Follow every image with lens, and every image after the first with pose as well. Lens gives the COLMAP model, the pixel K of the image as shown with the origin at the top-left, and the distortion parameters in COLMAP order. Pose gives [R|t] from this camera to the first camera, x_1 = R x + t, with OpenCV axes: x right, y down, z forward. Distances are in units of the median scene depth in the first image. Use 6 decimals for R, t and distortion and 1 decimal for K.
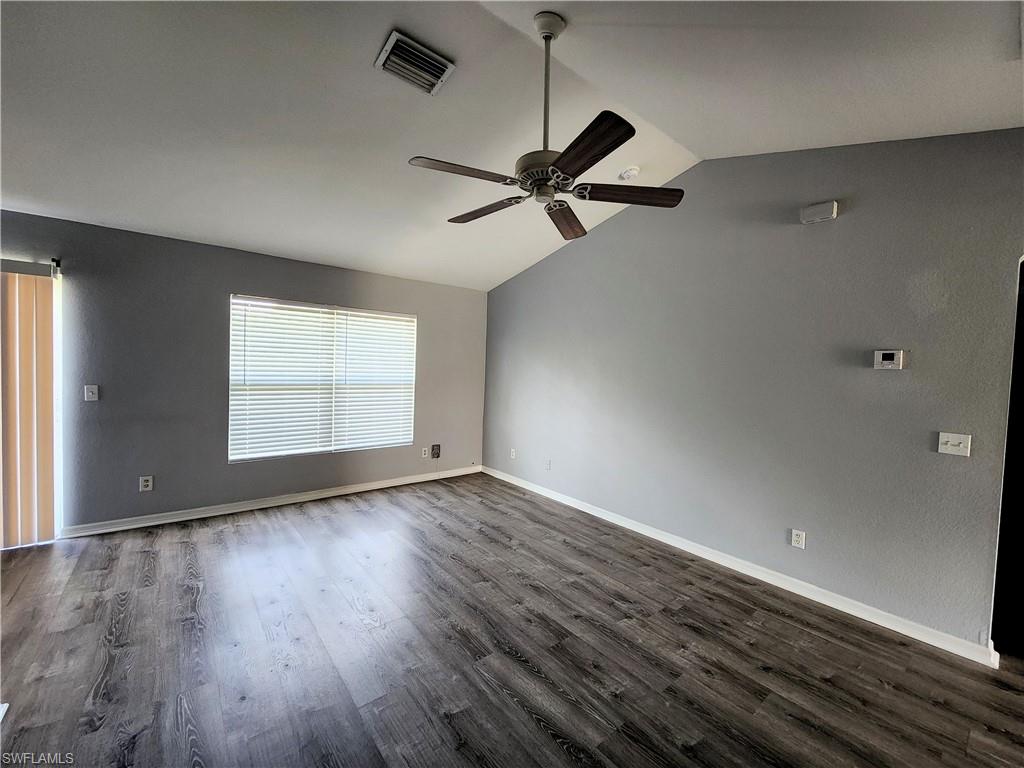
lens RADIAL K [[414.8, 0, 513.3], [0, 414.8, 380.4], [0, 0, 1]] dist [-0.000236, -0.000320]
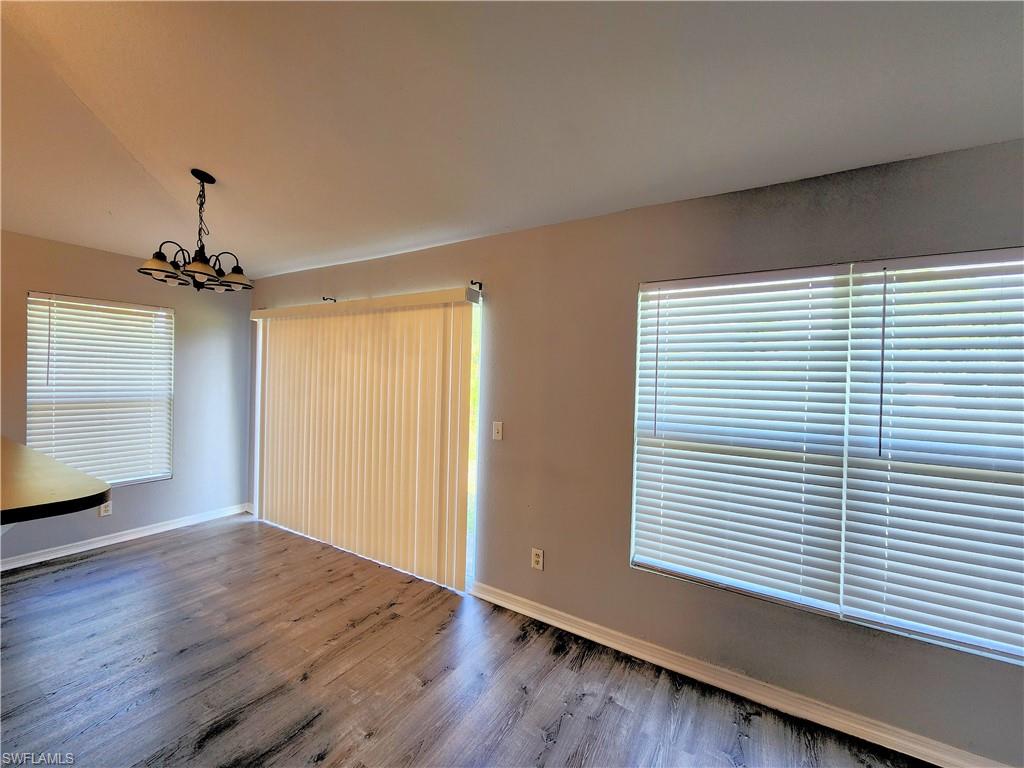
lens RADIAL K [[414.8, 0, 514.0], [0, 414.8, 378.6], [0, 0, 1]] dist [-0.000236, -0.000320]
pose [[0.332543, -0.026010, -0.942729, -0.191801], [-0.049493, 0.997761, -0.044987, -0.037008], [0.941788, 0.061618, 0.330511, 0.693347]]
